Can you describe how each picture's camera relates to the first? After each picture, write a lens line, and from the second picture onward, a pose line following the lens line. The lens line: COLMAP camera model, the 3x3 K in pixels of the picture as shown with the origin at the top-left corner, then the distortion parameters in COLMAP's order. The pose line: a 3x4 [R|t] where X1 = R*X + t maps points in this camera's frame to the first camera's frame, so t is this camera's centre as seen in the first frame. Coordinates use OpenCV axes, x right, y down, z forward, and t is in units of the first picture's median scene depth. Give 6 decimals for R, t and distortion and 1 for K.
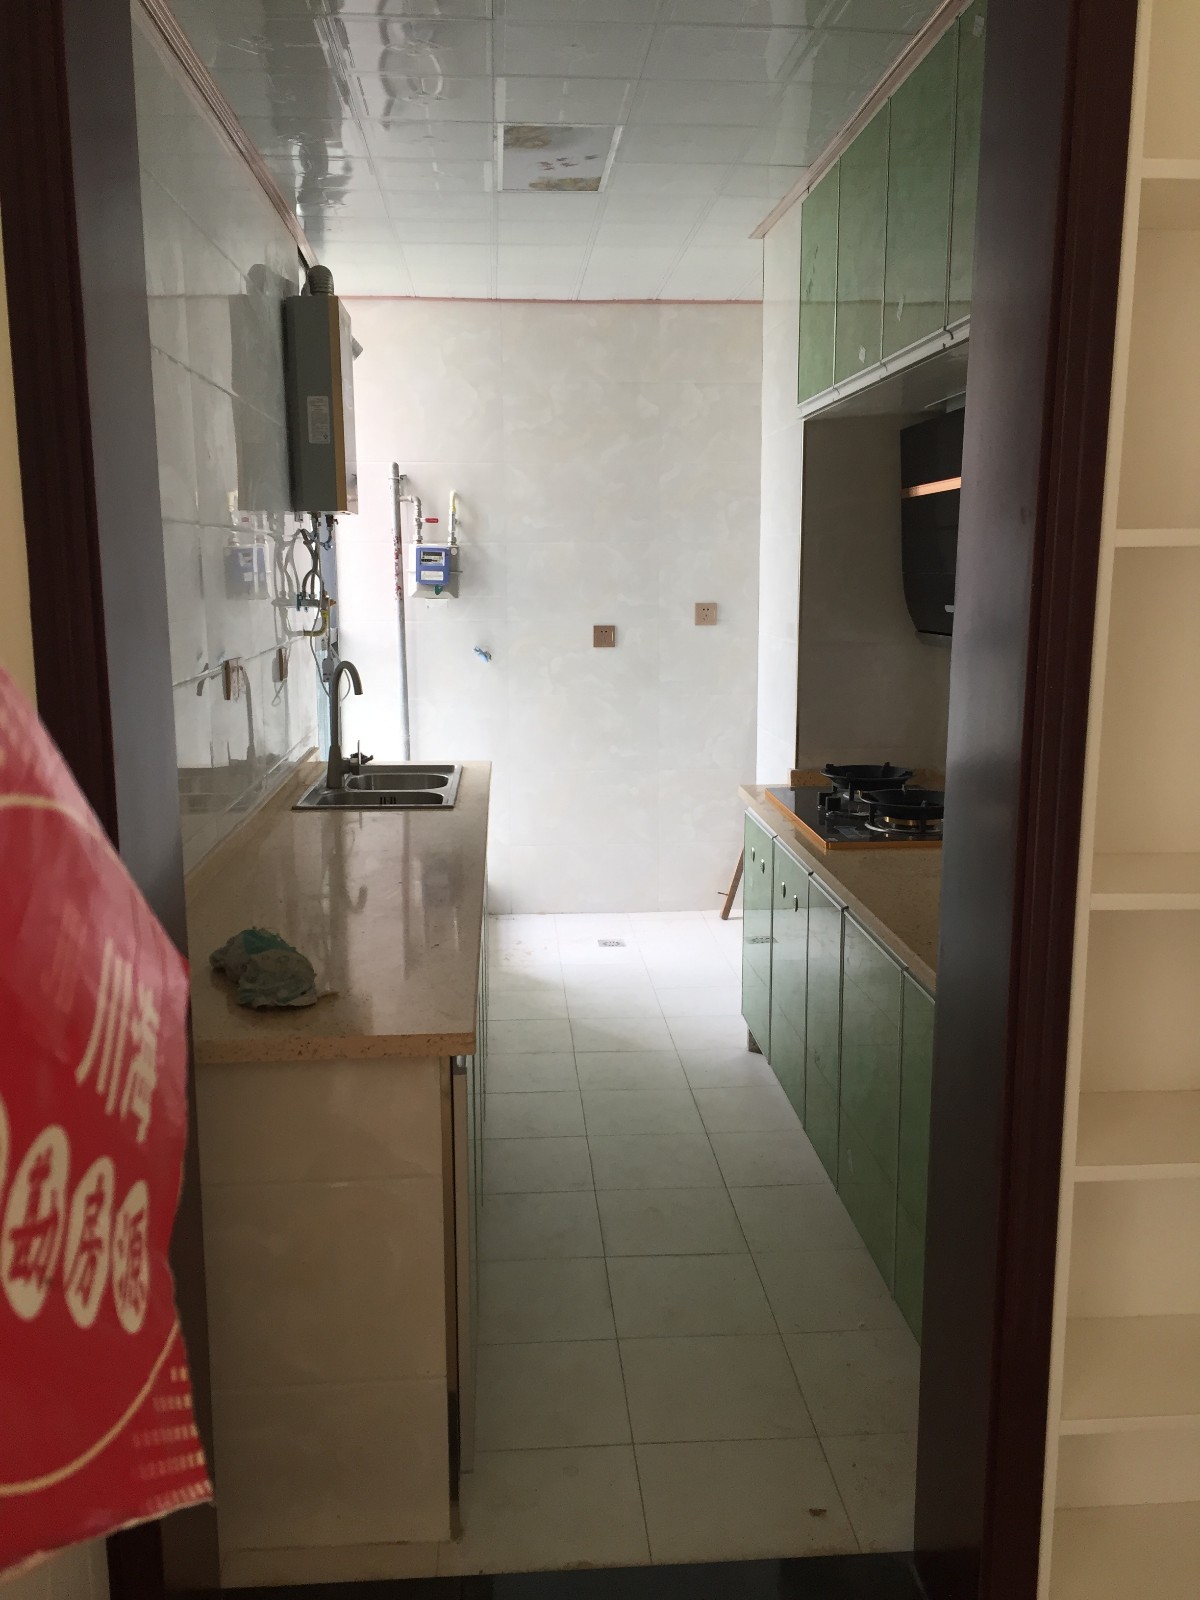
lens RADIAL K [[1300.4, 0, 600.0], [0, 1300.4, 800.0], [0, 0, 1]] dist [0.035937, -0.002566]
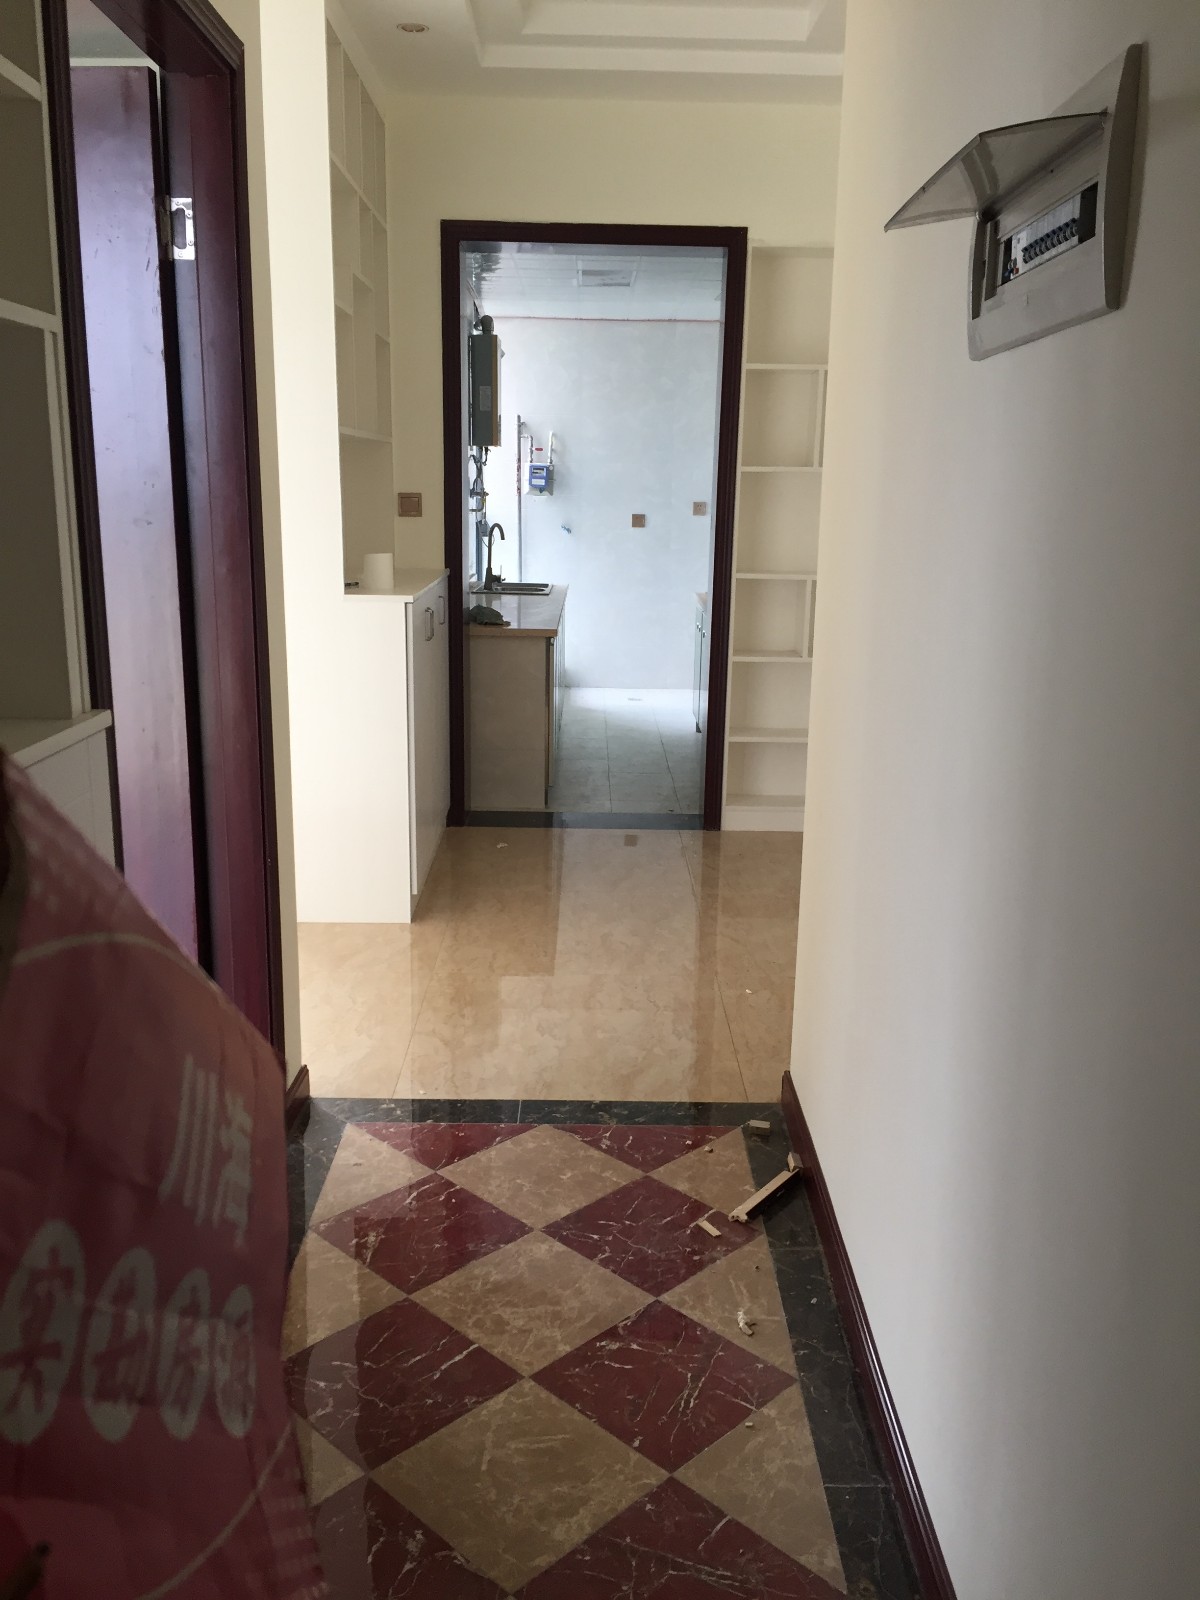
lens RADIAL K [[1300.4, 0, 600.0], [0, 1300.4, 800.0], [0, 0, 1]] dist [0.035937, -0.002566]
pose [[0.997482, 0.035169, -0.061583, 0.073380], [-0.031371, 0.997608, 0.061591, 0.138236], [0.063601, -0.059504, 0.996200, -0.734278]]
